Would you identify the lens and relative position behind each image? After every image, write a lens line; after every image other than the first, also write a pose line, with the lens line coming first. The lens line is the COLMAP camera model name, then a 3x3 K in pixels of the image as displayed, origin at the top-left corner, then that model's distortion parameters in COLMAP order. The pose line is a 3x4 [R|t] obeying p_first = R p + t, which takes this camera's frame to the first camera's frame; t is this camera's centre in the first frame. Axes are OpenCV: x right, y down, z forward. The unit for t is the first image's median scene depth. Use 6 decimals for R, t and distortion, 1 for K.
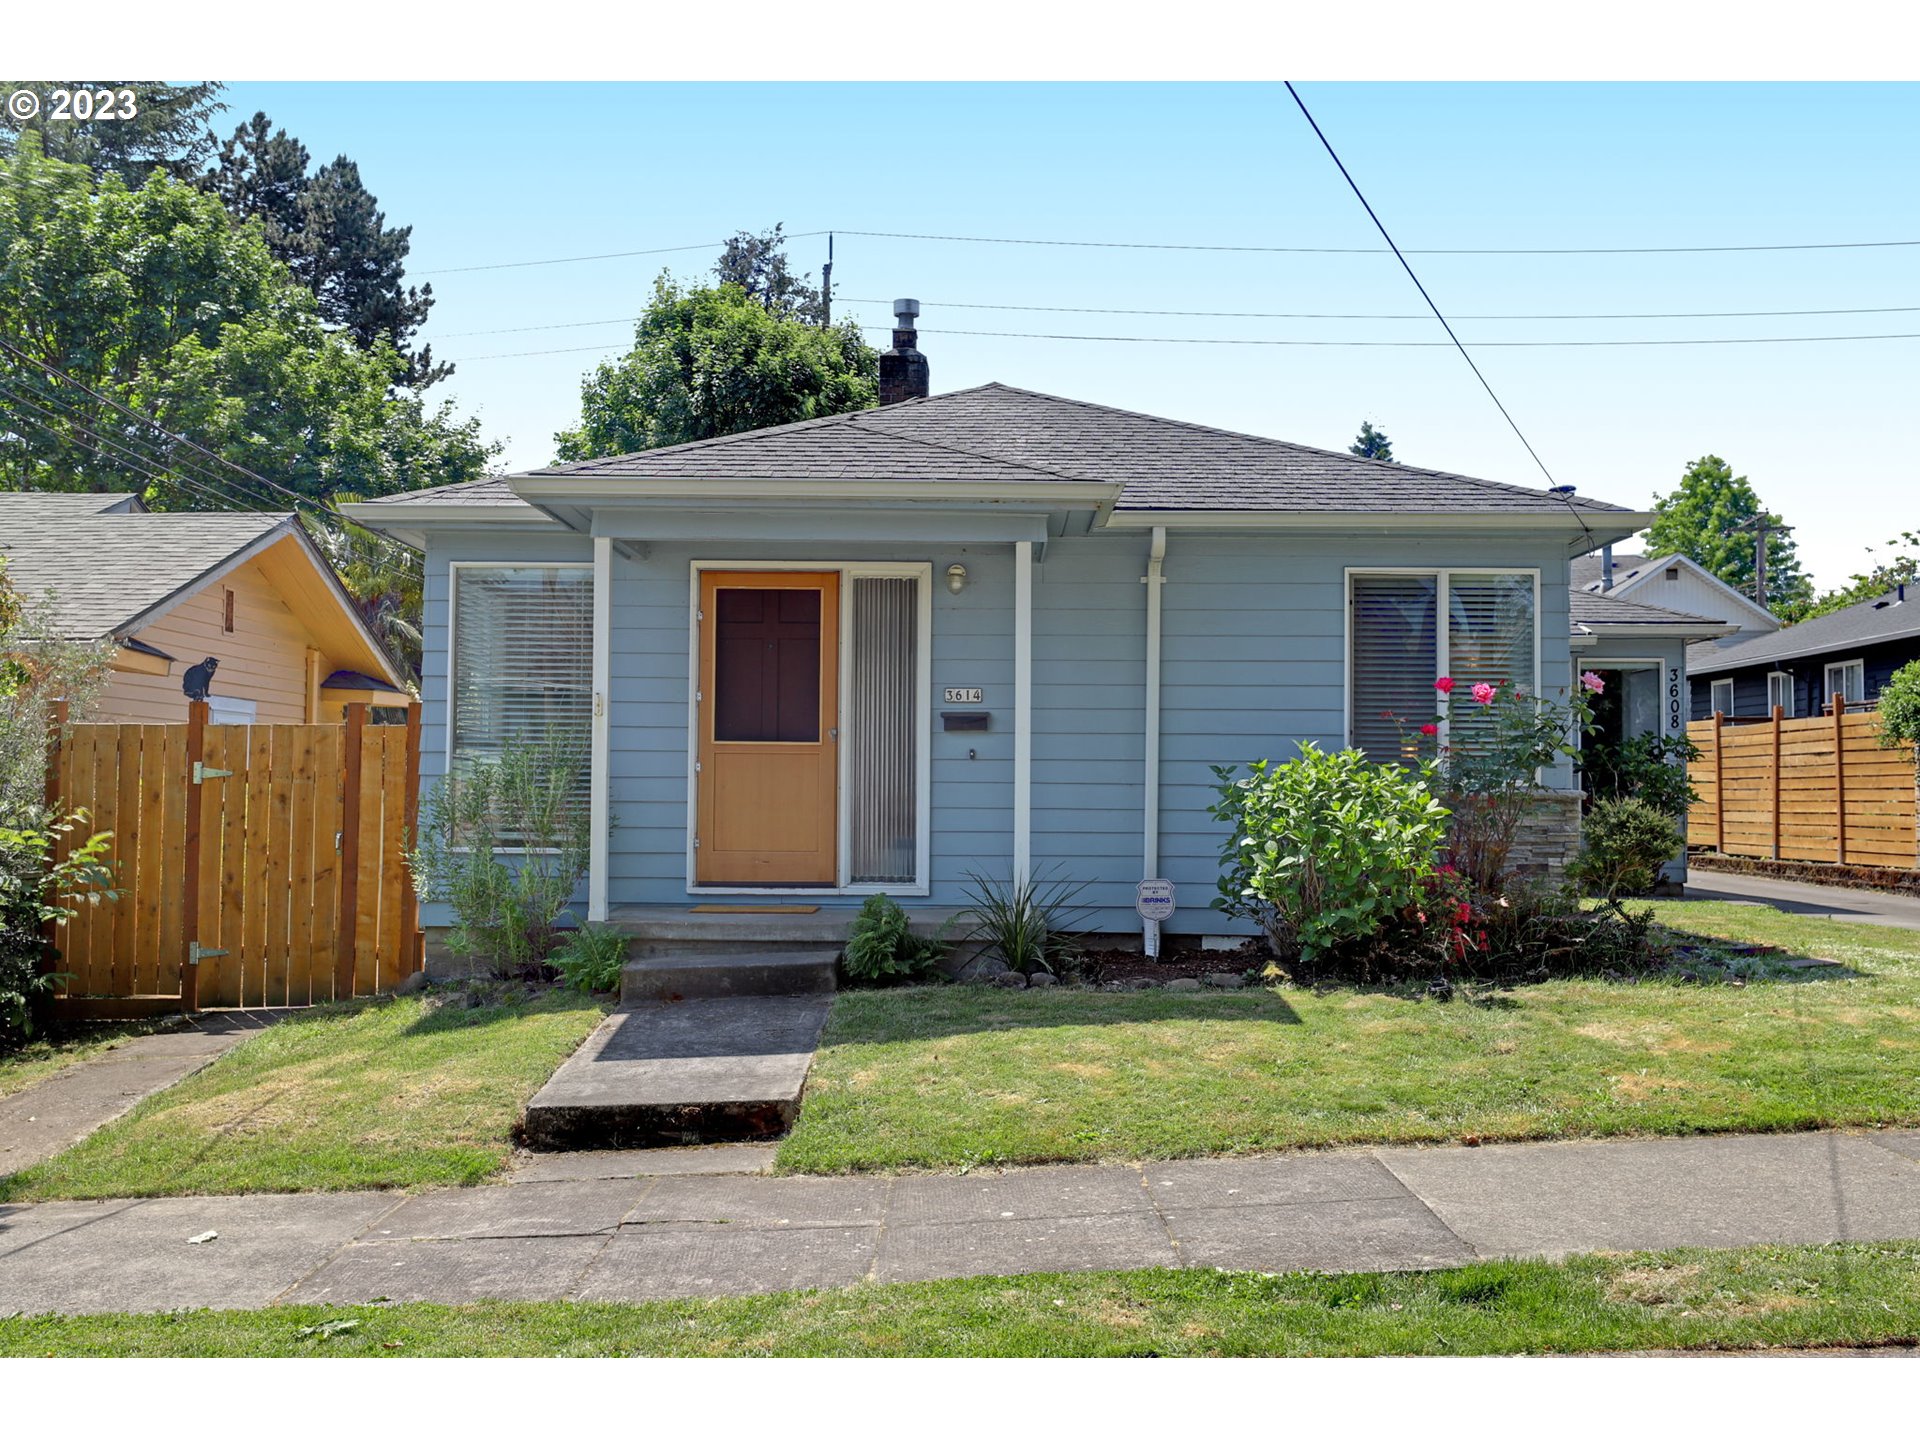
lens RADIAL K [[1809.9, 0, 957.2], [0, 1809.9, 716.2], [0, 0, 1]] dist [0.044513, 0.000000]
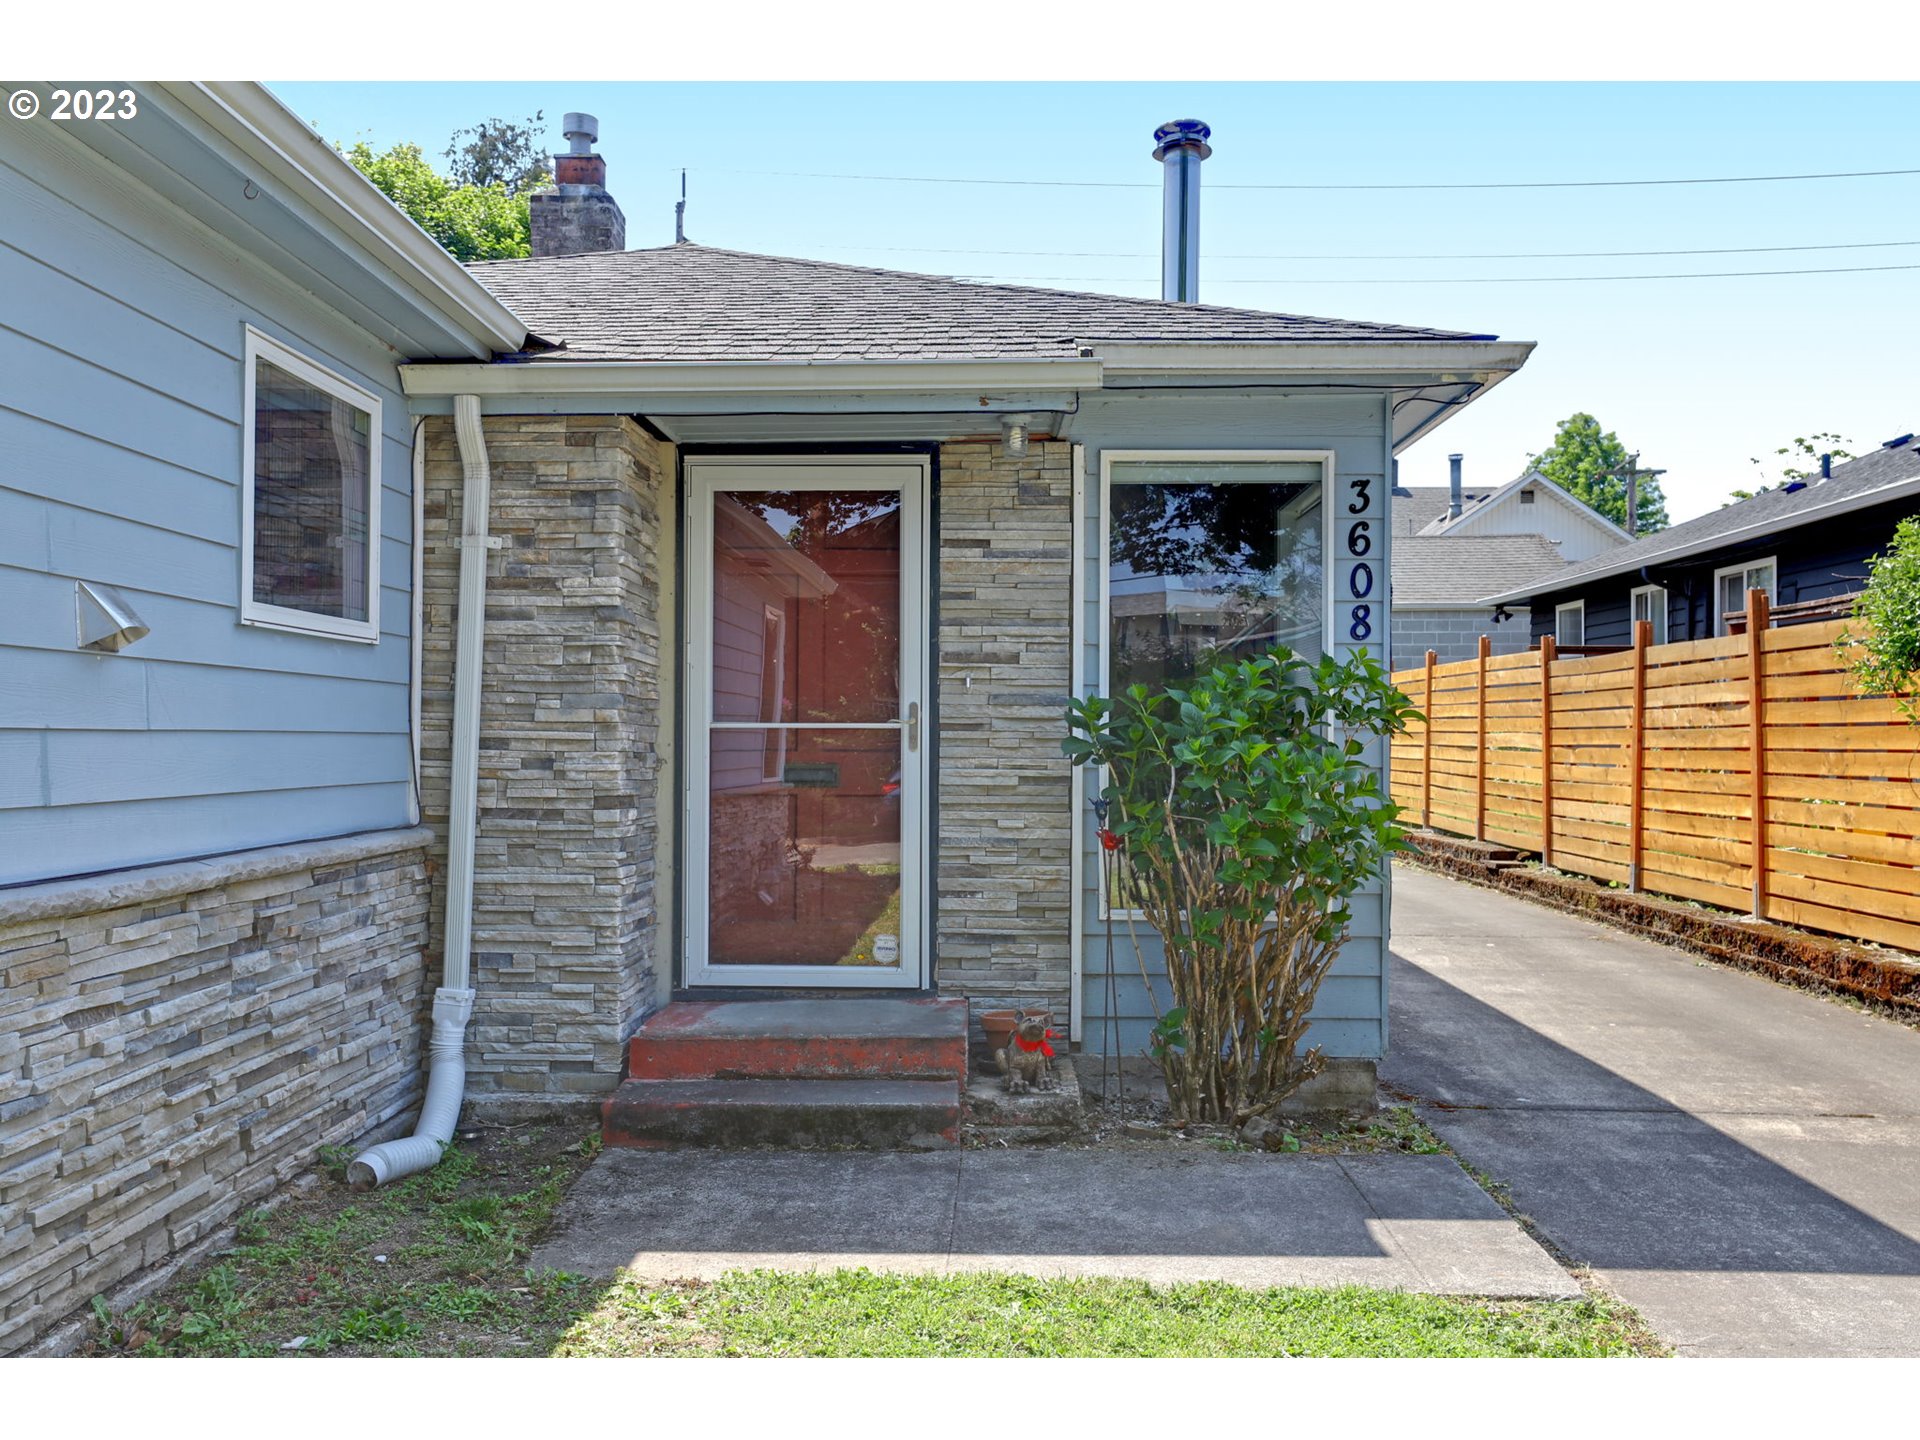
lens RADIAL K [[1504.7, 0, 959.9], [0, 1504.7, 721.0], [0, 0, 1]] dist [0.008100, 0.006566]
pose [[0.999992, -0.000559, -0.004007, 0.329396], [0.000691, 0.999453, 0.033067, 0.013488], [0.003986, -0.033069, 0.999445, 0.730317]]
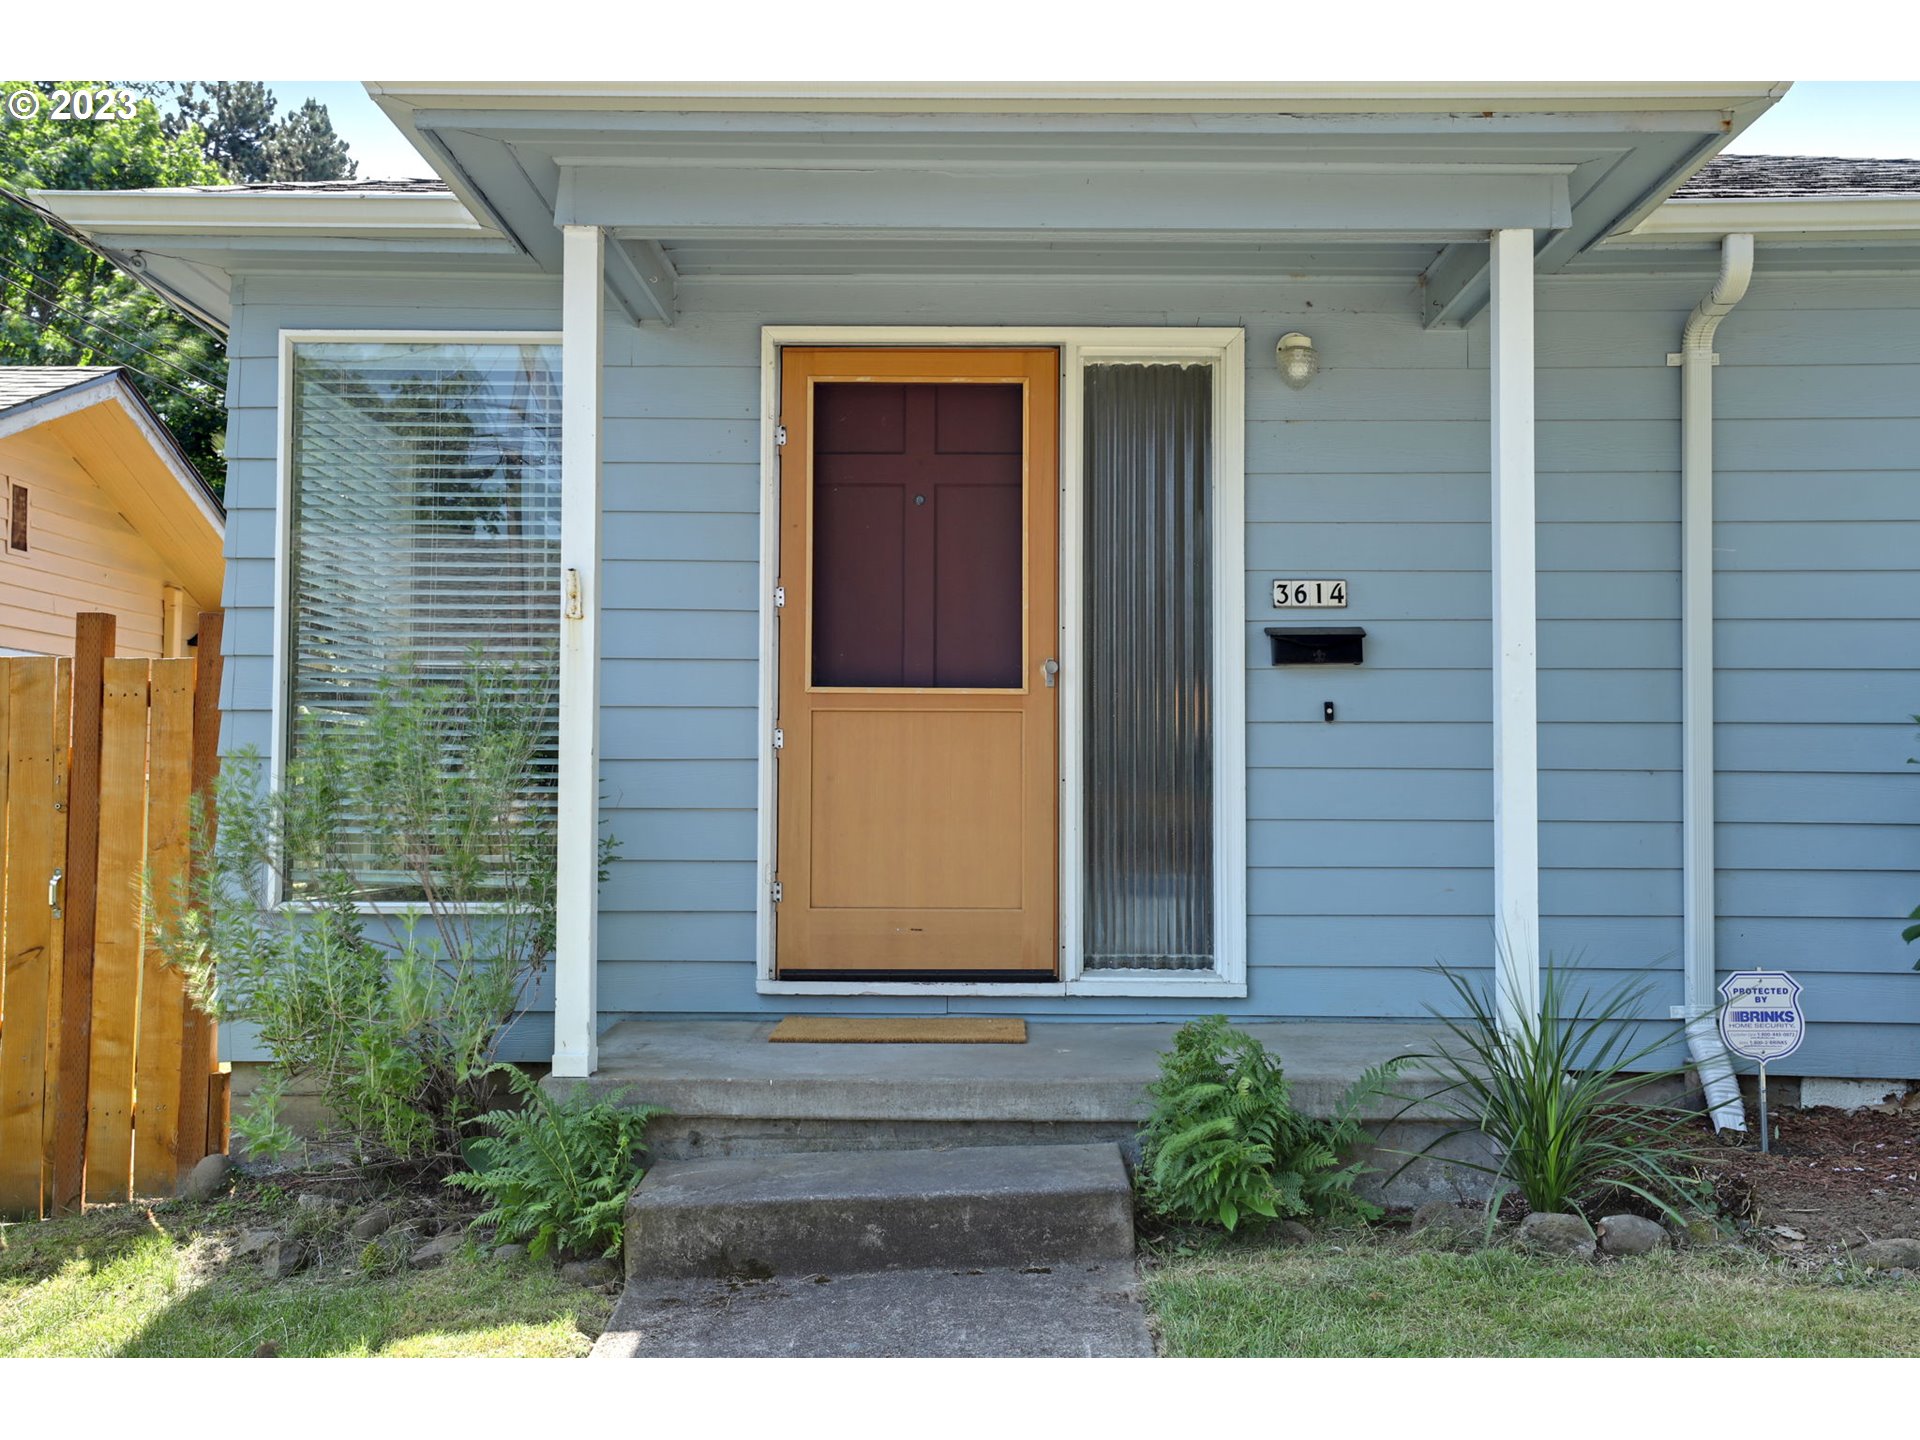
lens RADIAL K [[1809.9, 0, 962.2], [0, 1809.9, 714.2], [0, 0, 1]] dist [0.044513, 0.000000]
pose [[0.999989, -0.003319, 0.003250, -0.060737], [0.003329, 0.999990, -0.003127, 0.014815], [-0.003239, 0.003138, 0.999990, 0.323943]]
